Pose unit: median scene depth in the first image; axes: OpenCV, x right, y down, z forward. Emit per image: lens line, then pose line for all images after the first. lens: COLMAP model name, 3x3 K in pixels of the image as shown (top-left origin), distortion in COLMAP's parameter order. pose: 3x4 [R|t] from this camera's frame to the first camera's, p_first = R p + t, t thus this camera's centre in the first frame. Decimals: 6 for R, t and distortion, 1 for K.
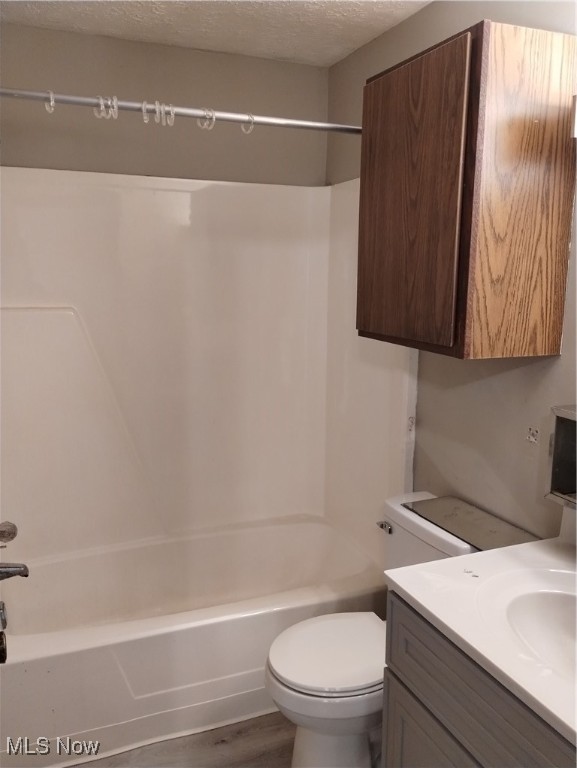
lens RADIAL K [[639.0, 0, 288.5], [0, 639.0, 384.0], [0, 0, 1]] dist [0.065321, -0.084713]
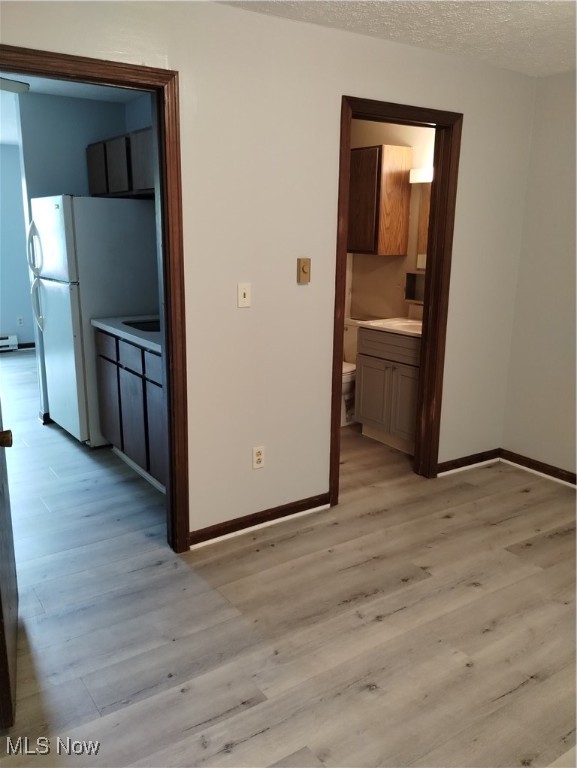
lens RADIAL K [[639.0, 0, 288.5], [0, 639.0, 384.0], [0, 0, 1]] dist [0.065321, -0.084713]
pose [[0.978072, -0.050162, 0.202134, -0.753698], [0.037136, 0.997012, 0.067733, 0.335723], [-0.204928, -0.058741, 0.977013, -1.839267]]
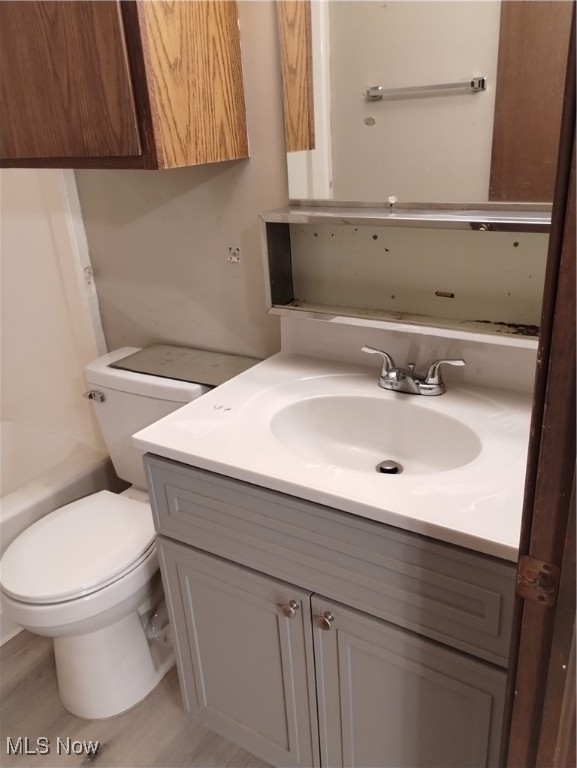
lens RADIAL K [[639.0, 0, 288.5], [0, 639.0, 384.0], [0, 0, 1]] dist [0.065321, -0.084713]
pose [[0.827247, -0.270584, 0.492388, -0.070740], [0.165925, 0.954958, 0.246016, 0.047935], [-0.536778, -0.121817, 0.834883, 0.178113]]
